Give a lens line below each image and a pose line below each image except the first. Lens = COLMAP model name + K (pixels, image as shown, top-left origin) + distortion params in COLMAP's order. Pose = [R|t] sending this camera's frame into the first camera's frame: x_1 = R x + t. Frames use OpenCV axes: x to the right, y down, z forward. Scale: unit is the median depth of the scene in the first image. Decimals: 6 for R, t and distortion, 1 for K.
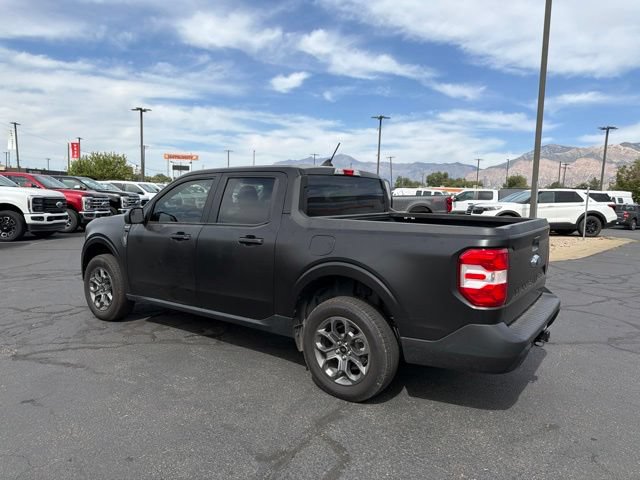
lens RADIAL K [[452.2, 0, 321.4], [0, 452.2, 238.3], [0, 0, 1]] dist [0.037517, -0.045423]
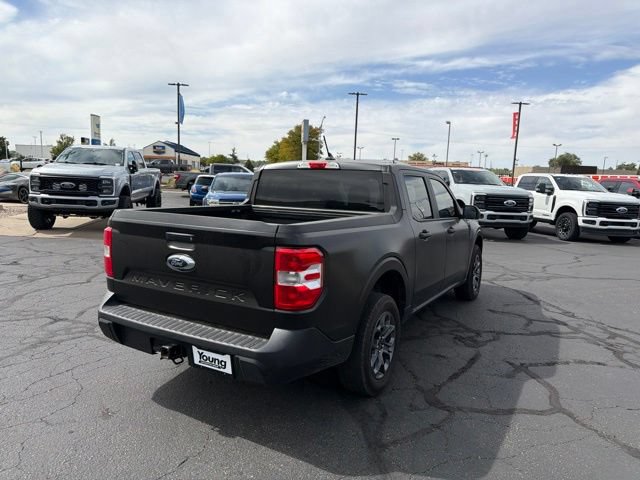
lens RADIAL K [[452.2, 0, 320.9], [0, 452.2, 239.6], [0, 0, 1]] dist [0.037517, -0.045423]
pose [[0.097749, 0.109231, -0.989198, 0.260931], [-0.126786, 0.987226, 0.096485, -0.020622], [0.987102, 0.115985, 0.110350, 0.228952]]
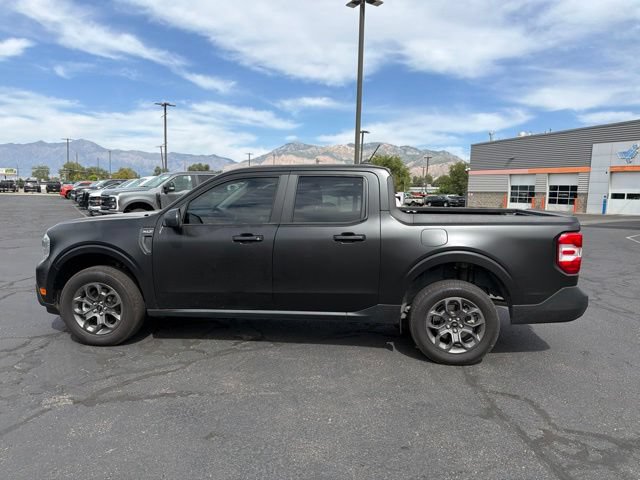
lens RADIAL K [[452.2, 0, 322.7], [0, 452.2, 243.3], [0, 0, 1]] dist [0.037517, -0.045423]
pose [[0.867366, -0.063397, 0.493616, -0.160998], [0.049379, 0.997922, 0.041398, -0.006162], [-0.495215, -0.011533, 0.868694, 0.027440]]
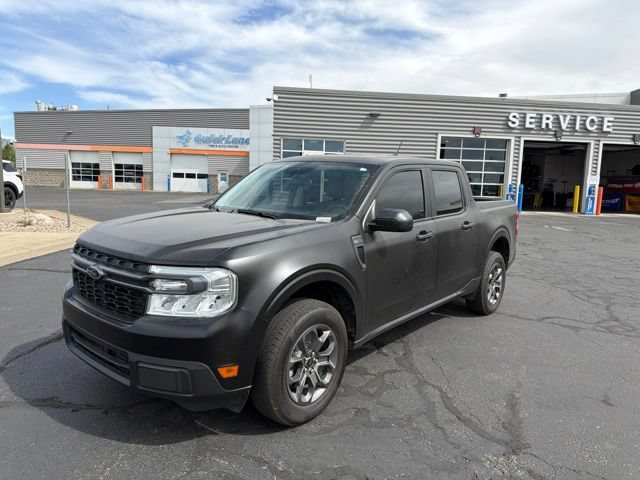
lens RADIAL K [[452.2, 0, 323.0], [0, 452.2, 241.3], [0, 0, 1]] dist [0.037517, -0.045423]
pose [[0.067734, -0.154046, 0.985739, -0.303125], [0.067580, 0.986448, 0.149513, -0.035109], [-0.995412, 0.056489, 0.077227, 0.285066]]
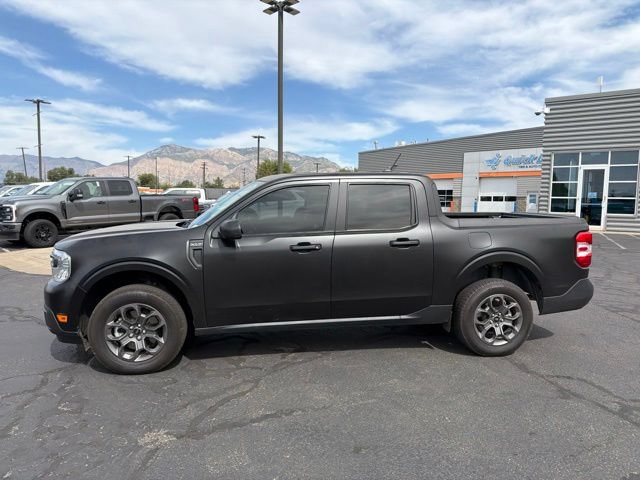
lens RADIAL K [[452.2, 0, 323.0], [0, 452.2, 239.0], [0, 0, 1]] dist [0.037517, -0.045423]
pose [[0.711820, -0.080530, 0.697730, -0.233693], [0.075697, 0.996415, 0.037779, -0.013427], [-0.698271, 0.025924, 0.715364, 0.079599]]
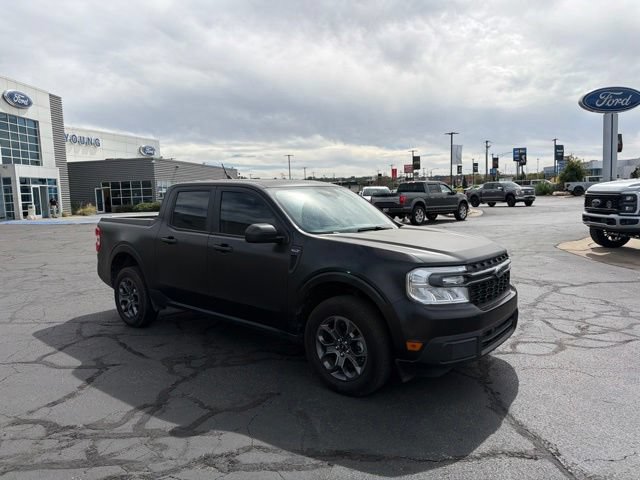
lens RADIAL K [[452.2, 0, 323.9], [0, 452.2, 244.4], [0, 0, 1]] dist [0.037517, -0.045423]
pose [[-0.998106, -0.010100, 0.060686, -0.083318], [0.002769, 0.978057, 0.208318, -0.063627], [-0.061459, 0.208091, -0.976177, 0.581351]]
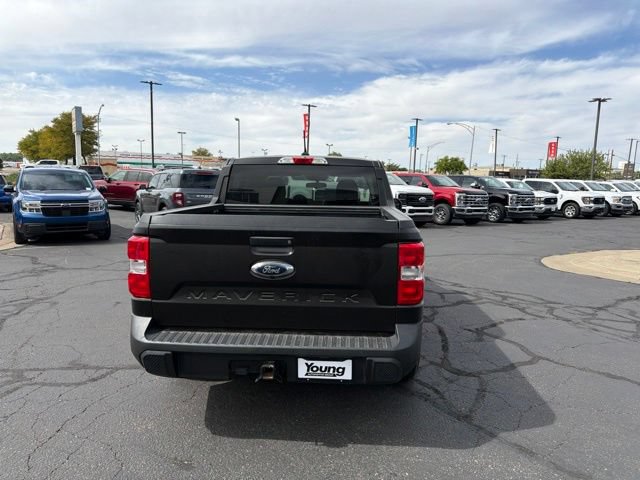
lens RADIAL K [[452.2, 0, 322.3], [0, 452.2, 242.3], [0, 0, 1]] dist [0.037517, -0.045423]
pose [[0.536534, 0.099975, -0.837936, 0.224380], [-0.091781, 0.993981, 0.059825, -0.008997], [0.838873, 0.044809, 0.542480, 0.130862]]
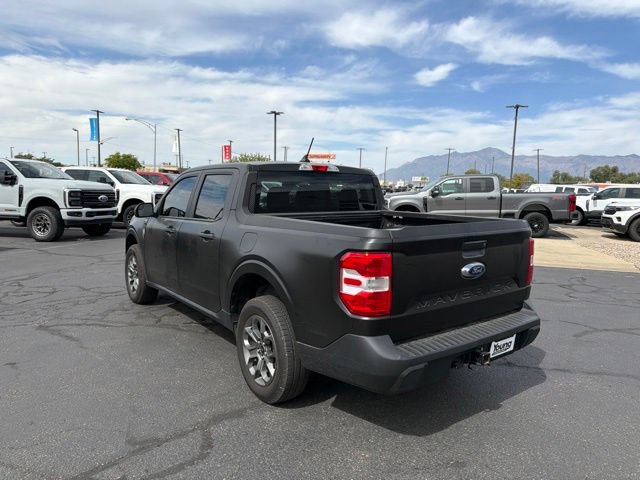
lens RADIAL K [[452.2, 0, 321.2], [0, 452.2, 241.7], [0, 0, 1]] dist [0.037517, -0.045423]
pose [[0.953742, 0.034689, -0.298618, 0.088832], [-0.030584, 0.999363, 0.018410, -0.001738], [0.299066, -0.008425, 0.954195, 0.019978]]
